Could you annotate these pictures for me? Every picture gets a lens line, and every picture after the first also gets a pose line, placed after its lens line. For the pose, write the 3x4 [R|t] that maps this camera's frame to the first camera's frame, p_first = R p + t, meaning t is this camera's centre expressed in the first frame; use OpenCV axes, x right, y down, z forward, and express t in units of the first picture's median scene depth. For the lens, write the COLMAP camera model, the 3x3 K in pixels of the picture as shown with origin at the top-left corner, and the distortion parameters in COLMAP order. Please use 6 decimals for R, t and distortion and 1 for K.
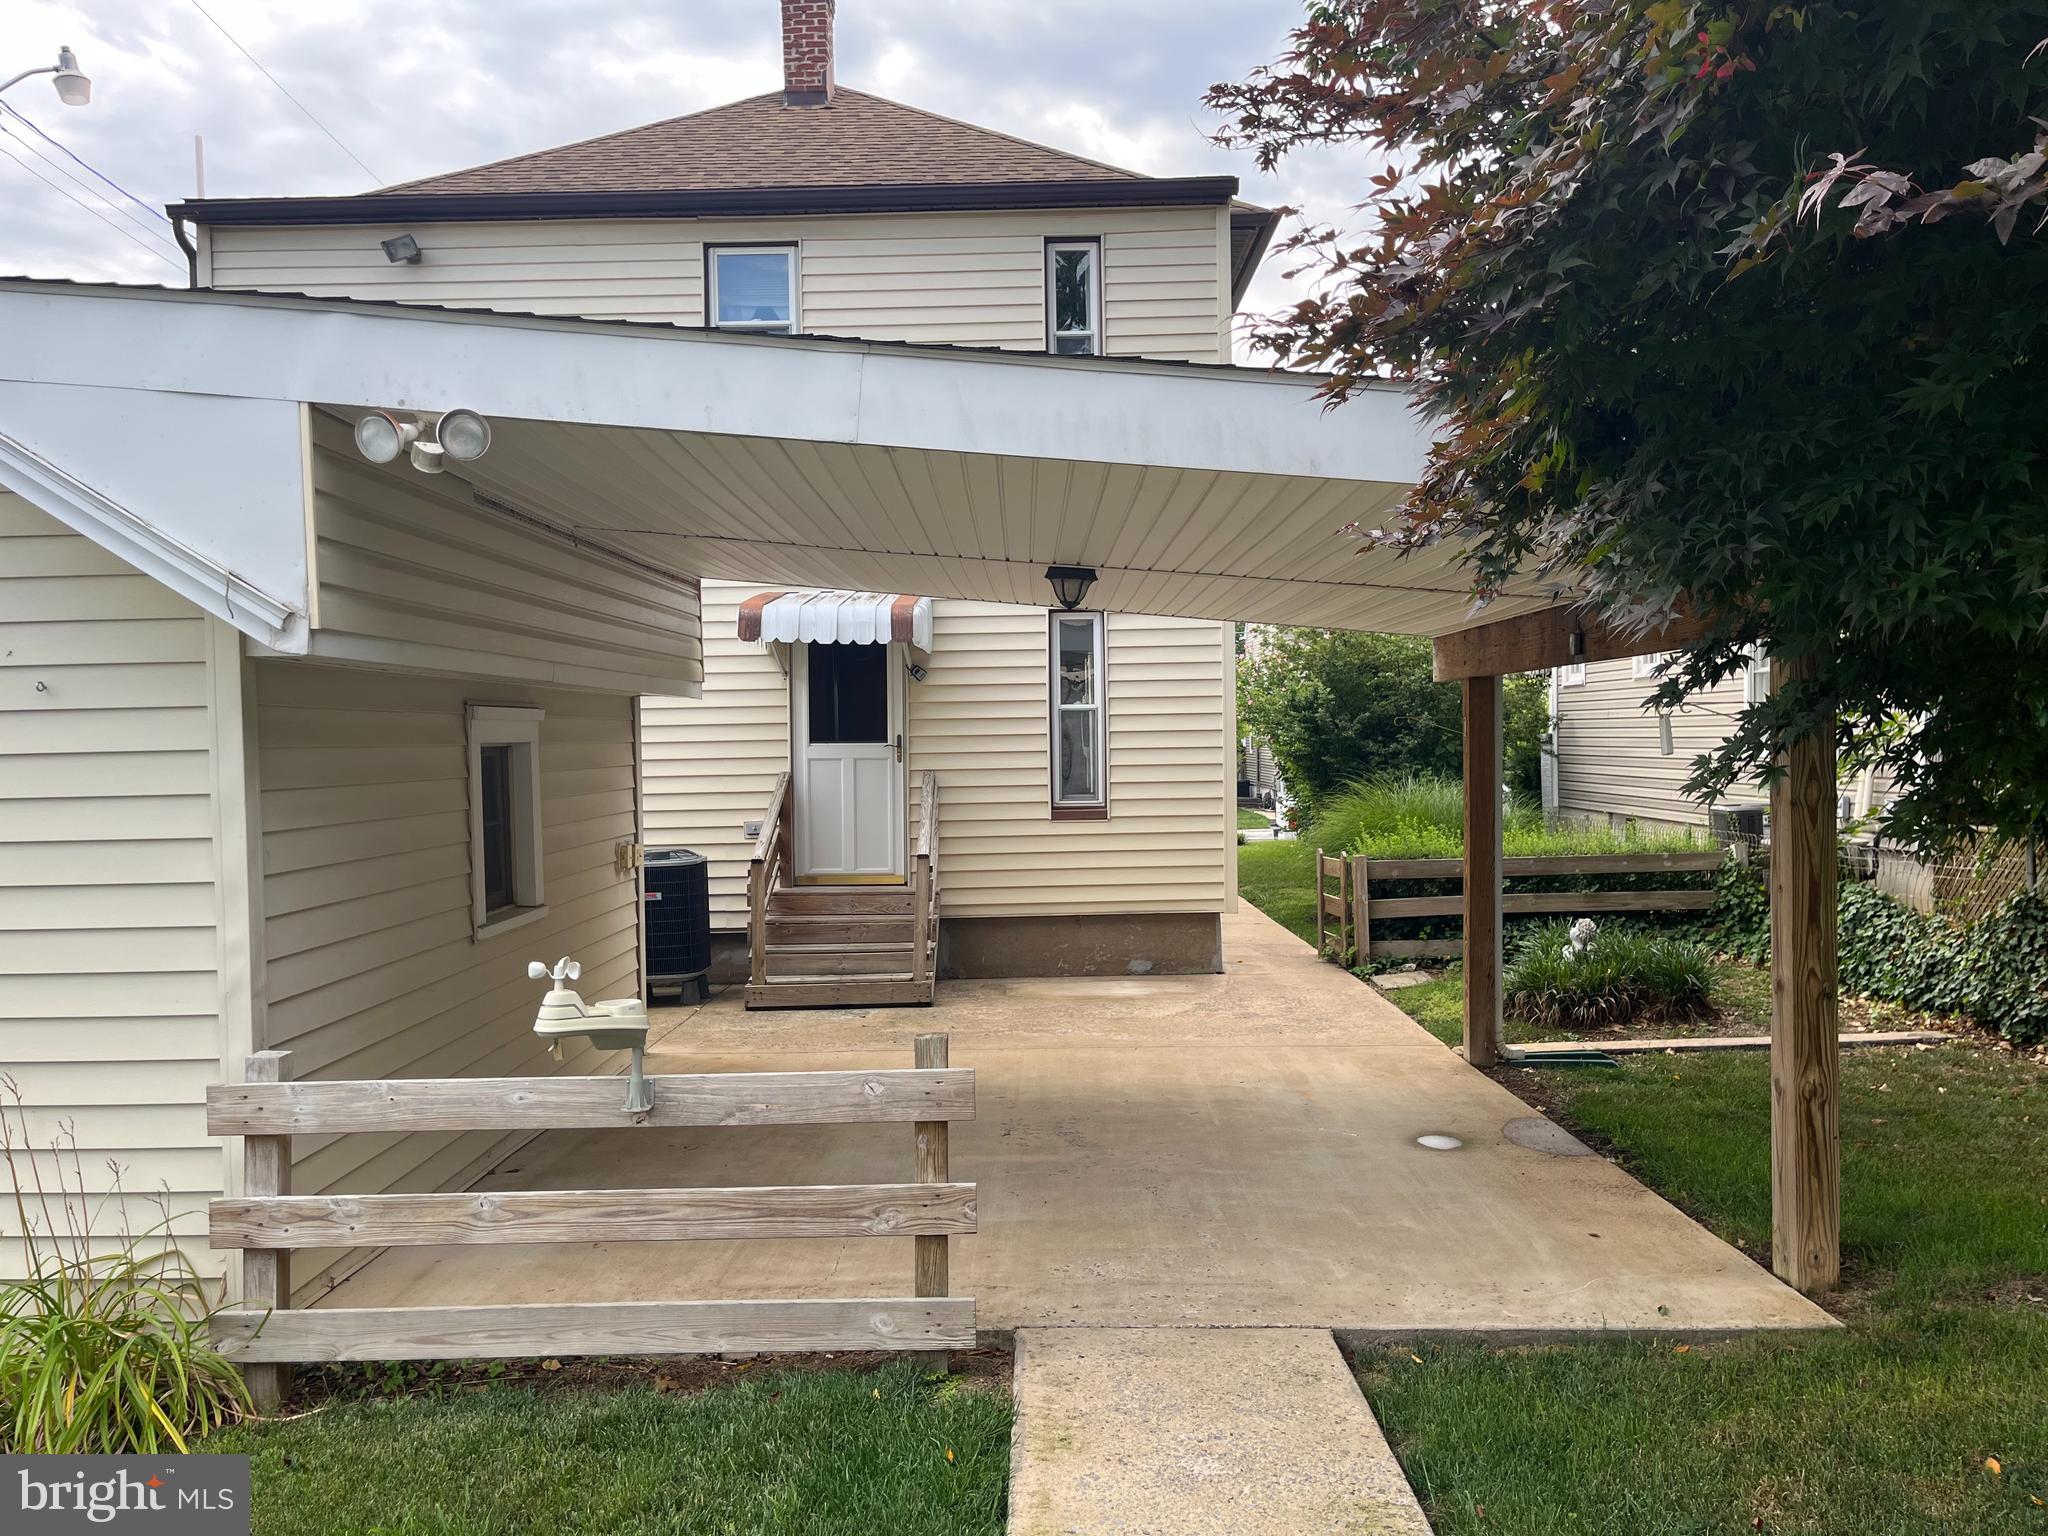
lens RADIAL K [[1550.0, 0, 1024.0], [0, 1550.0, 768.0], [0, 0, 1]] dist [0.042481, -0.039624]
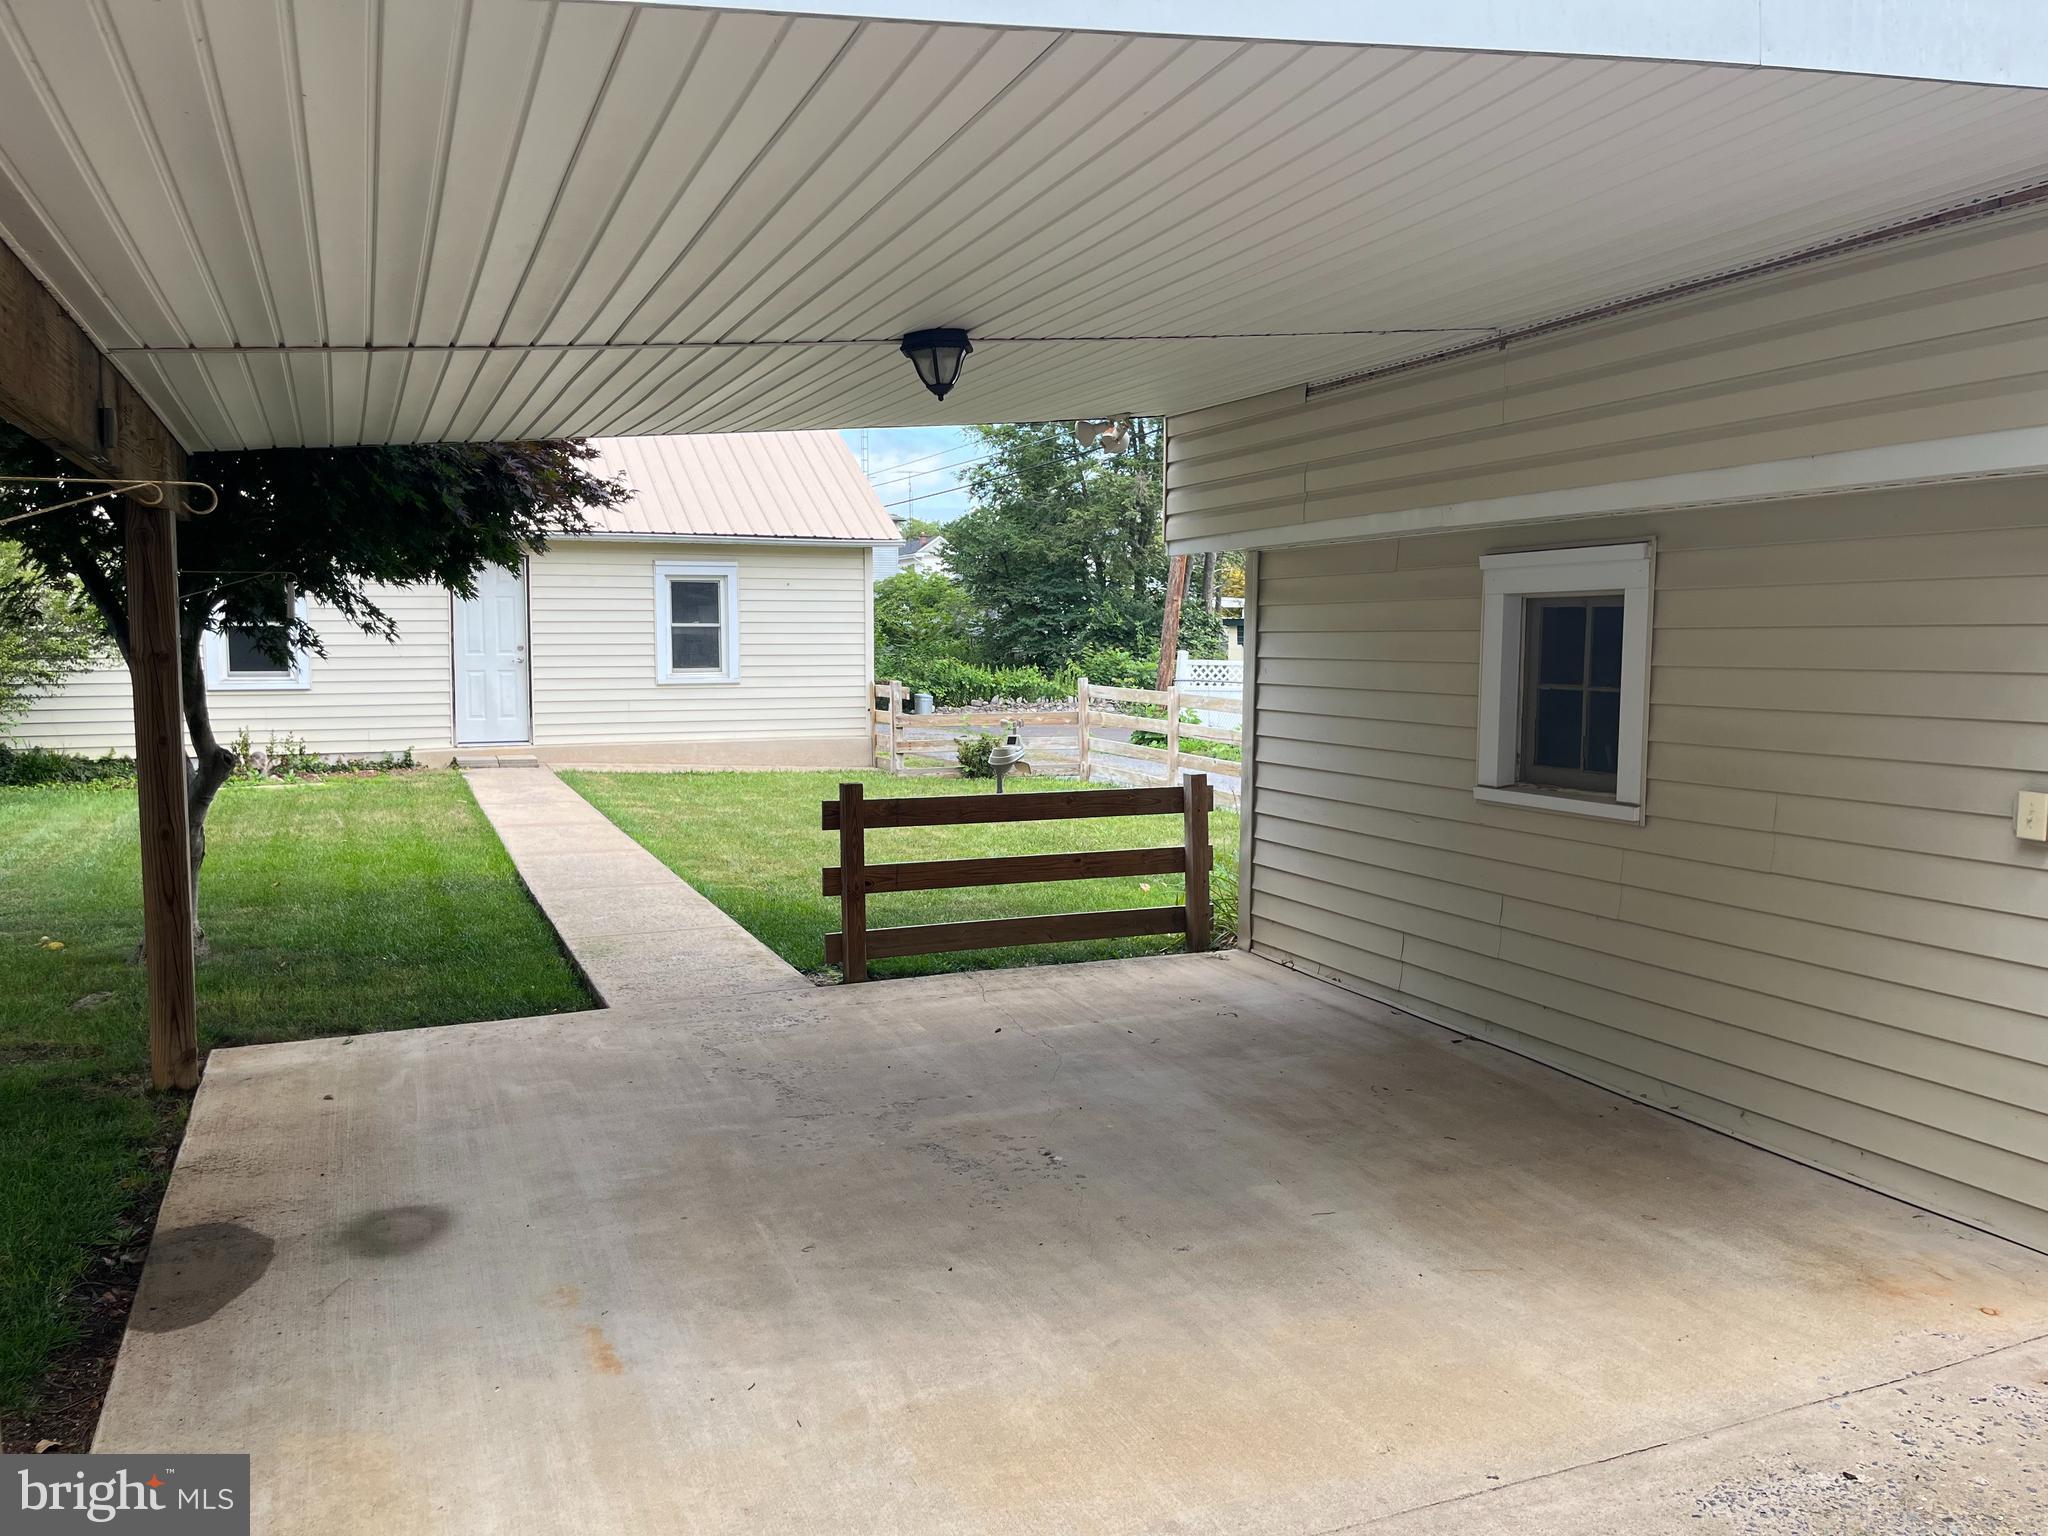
lens RADIAL K [[1549.0, 0, 1016.7], [0, 1549.0, 765.0], [0, 0, 1]] dist [0.071640, -0.106940]
pose [[-0.917414, 0.047572, -0.395081, 0.207821], [0.006298, 0.994440, 0.105116, -0.009904], [0.397885, 0.093947, -0.912612, 1.242156]]
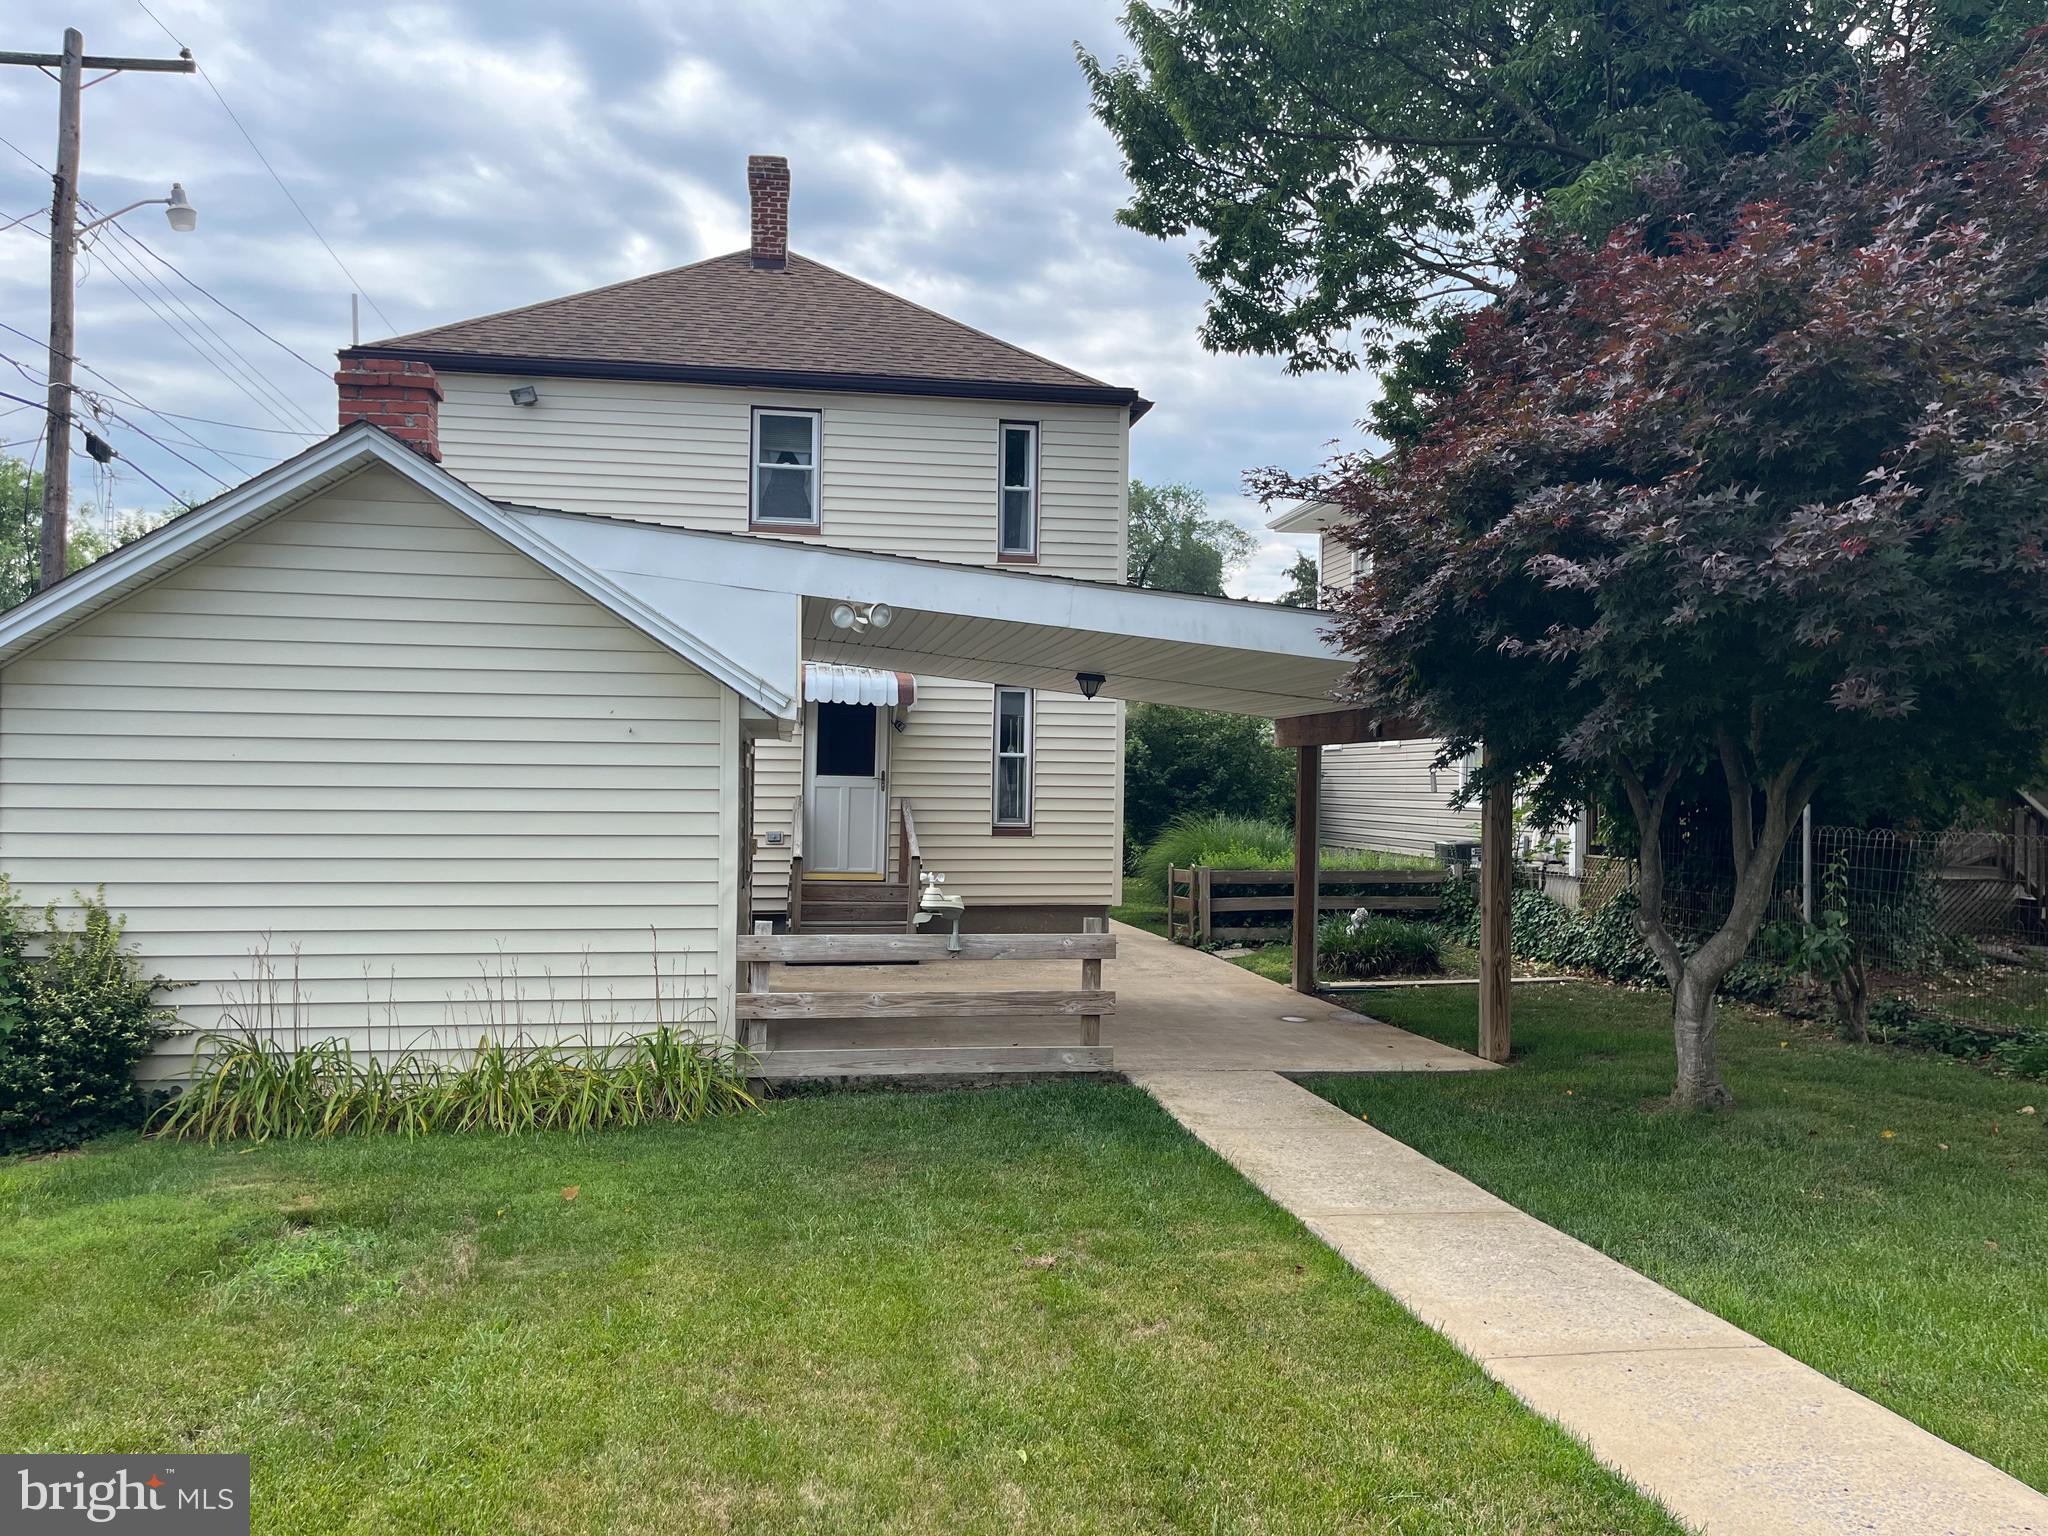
lens RADIAL K [[1554.8, 0, 1026.5], [0, 1554.8, 764.4], [0, 0, 1]] dist [0.067565, -0.091515]
pose [[0.985397, 0.033266, 0.166993, -0.226654], [-0.027949, 0.999028, -0.034090, 0.019880], [-0.167965, 0.028925, 0.985368, -0.458710]]
